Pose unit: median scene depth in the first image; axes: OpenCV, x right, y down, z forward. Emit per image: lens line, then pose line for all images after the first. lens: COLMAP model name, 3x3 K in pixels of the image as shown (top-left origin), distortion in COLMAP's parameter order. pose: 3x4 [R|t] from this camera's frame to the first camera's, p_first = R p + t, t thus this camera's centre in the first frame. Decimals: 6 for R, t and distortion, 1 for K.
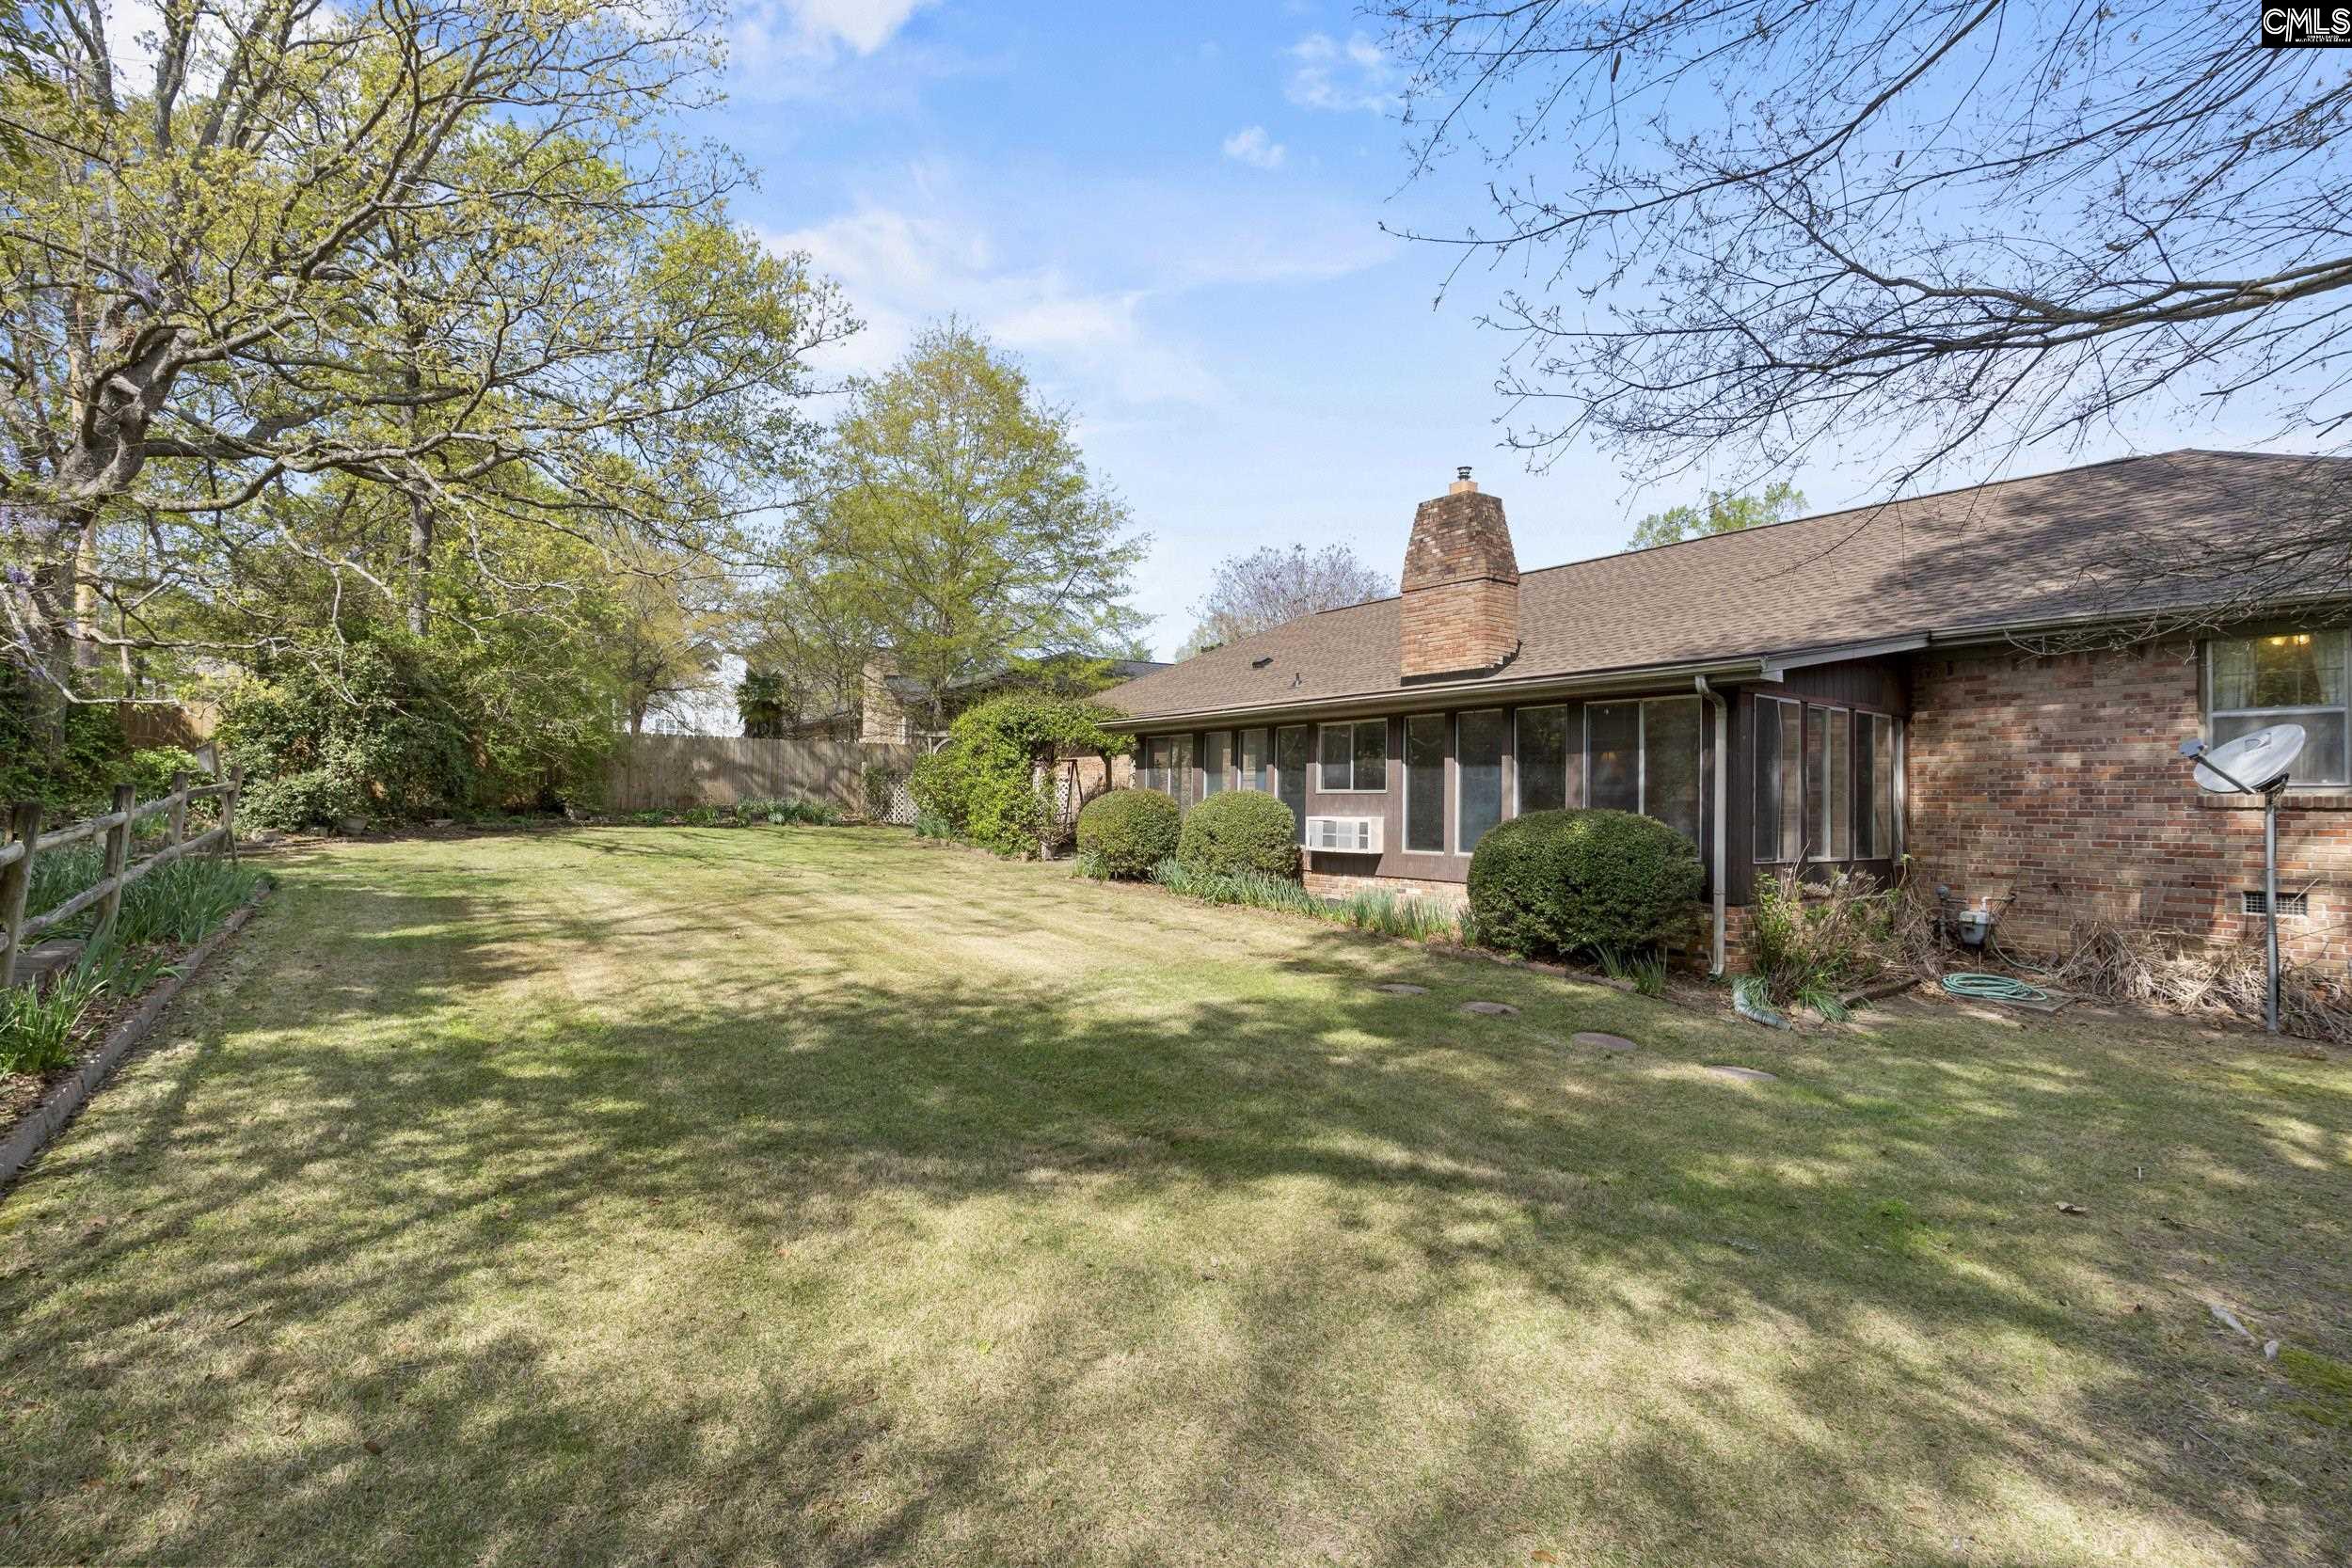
lens RADIAL K [[1086.5, 0, 1172.3], [0, 1086.5, 787.7], [0, 0, 1]] dist [-0.005756, -0.000387]
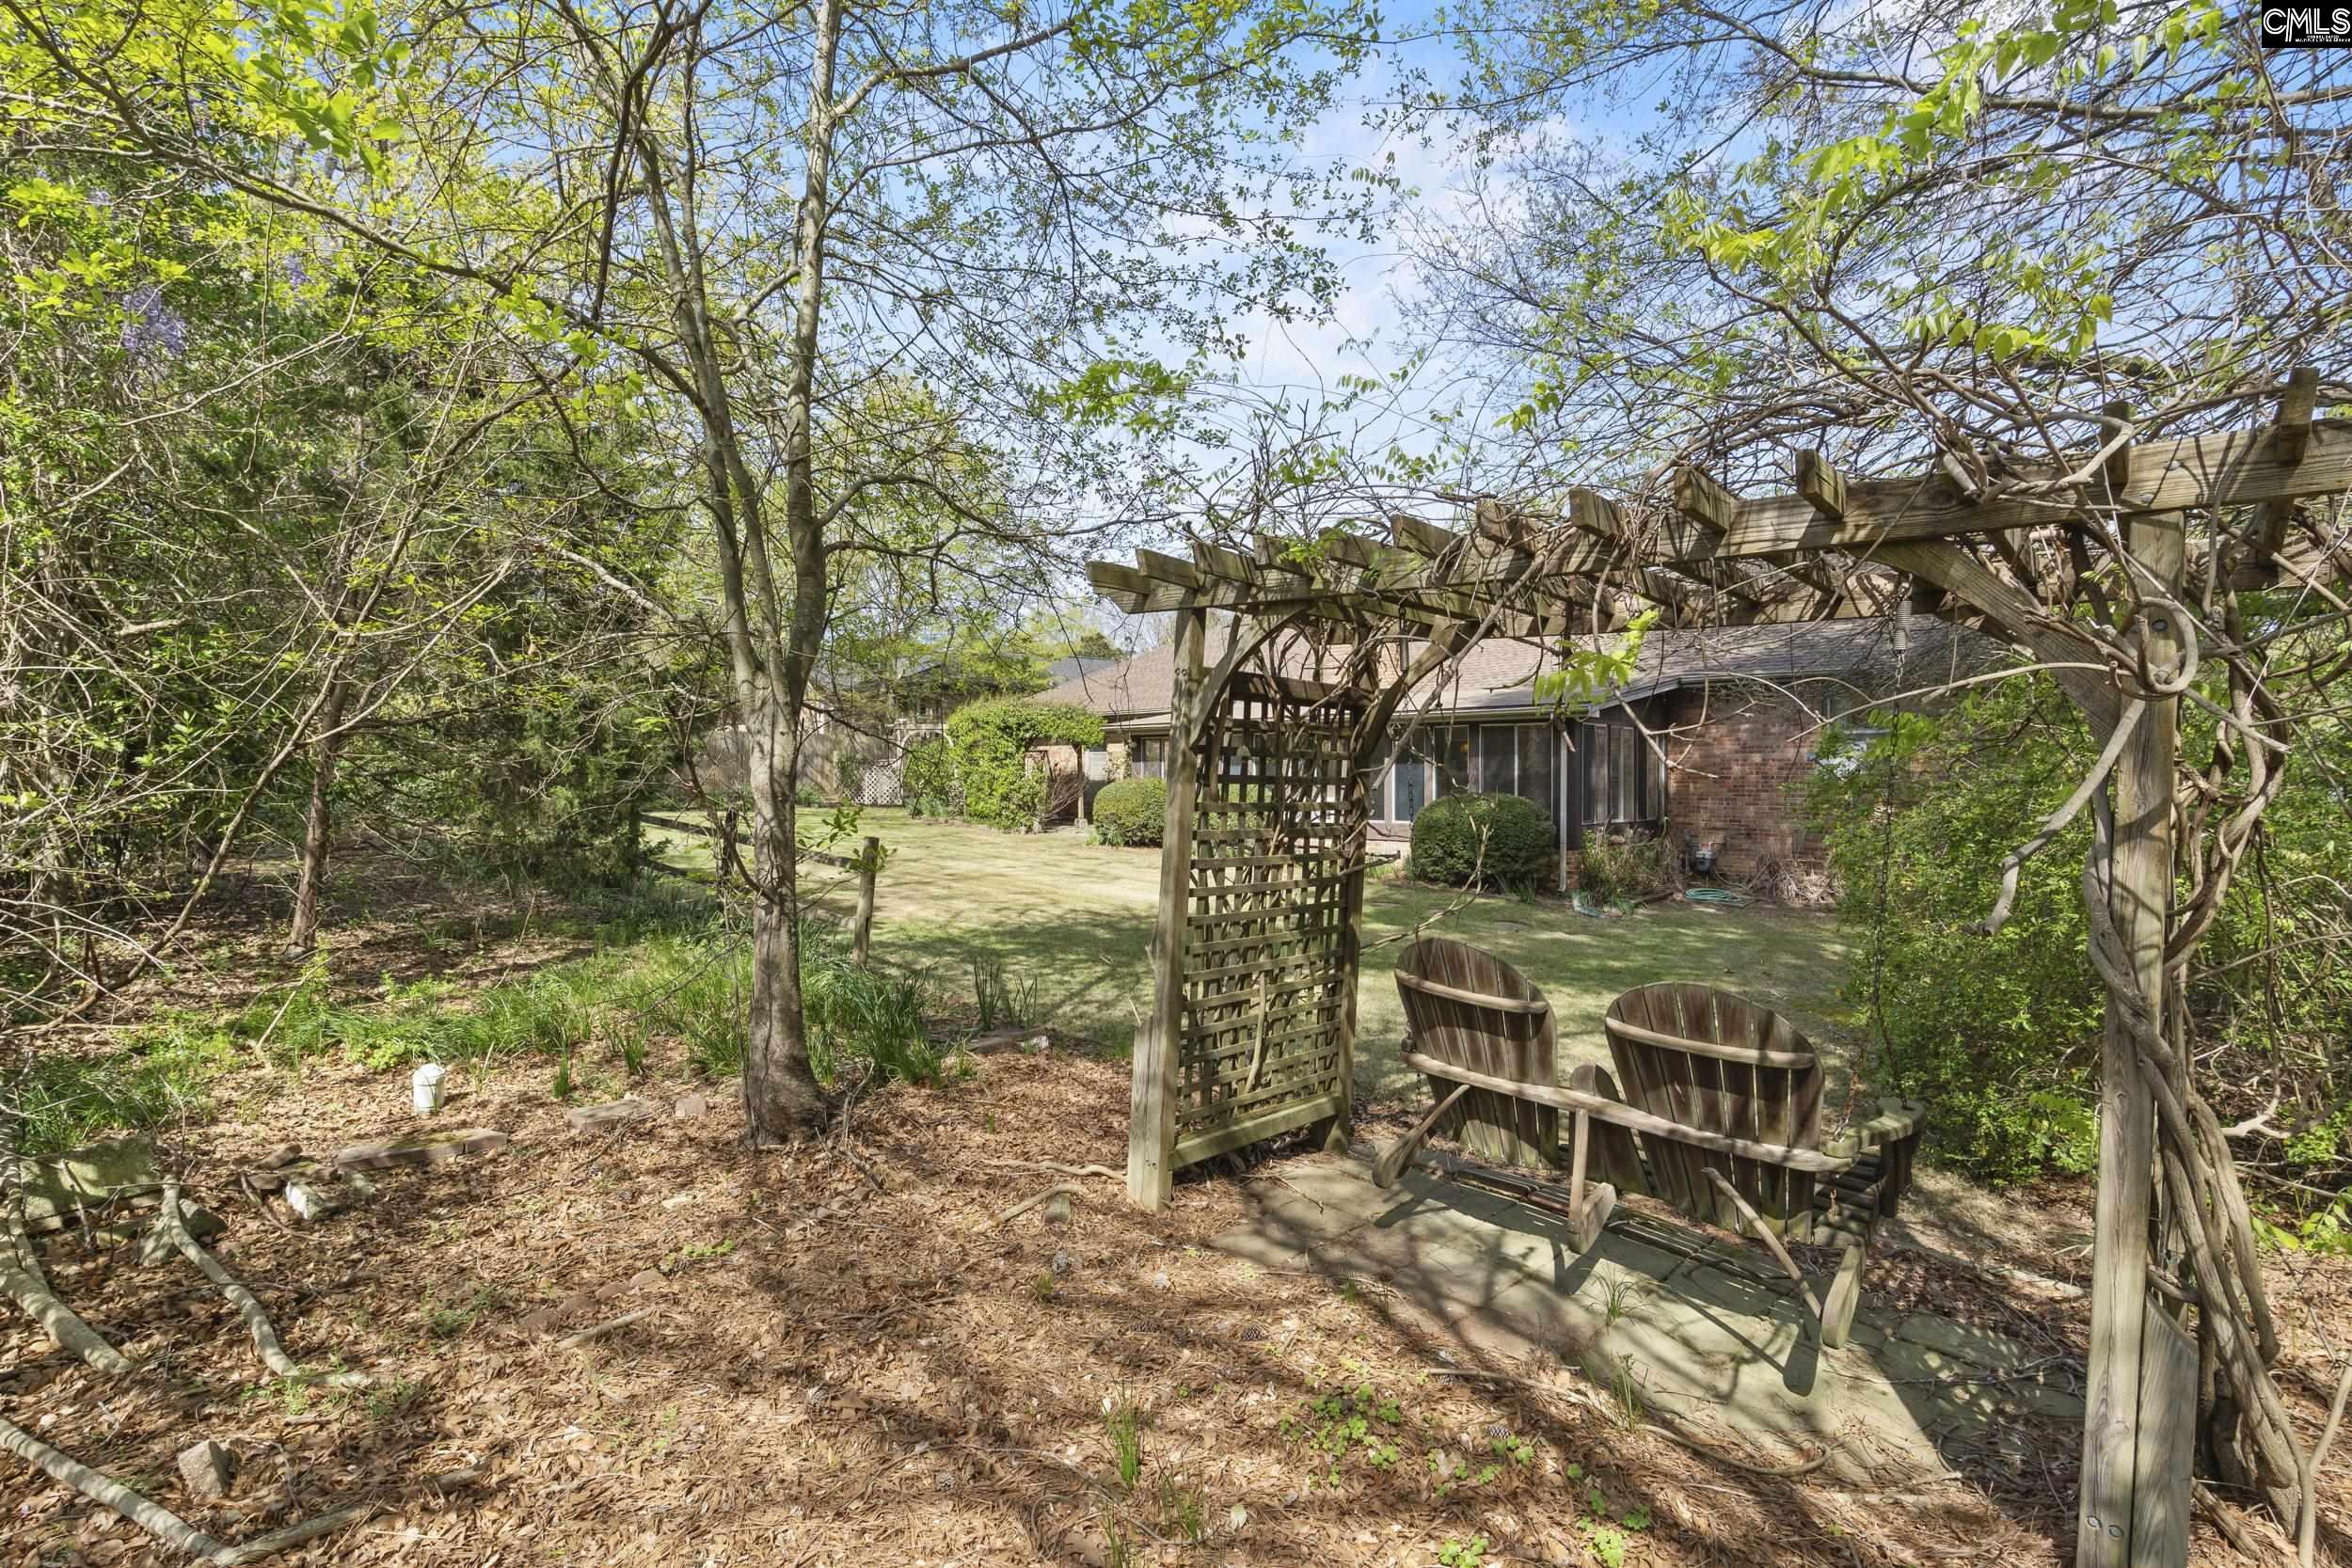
lens RADIAL K [[1086.5, 0, 1178.9], [0, 1086.5, 785.6], [0, 0, 1]] dist [-0.005756, -0.000387]
pose [[0.985883, -0.014353, 0.166821, -0.341802], [0.010093, 0.999602, 0.026353, -0.038789], [-0.167133, -0.024297, 0.985635, -0.524509]]
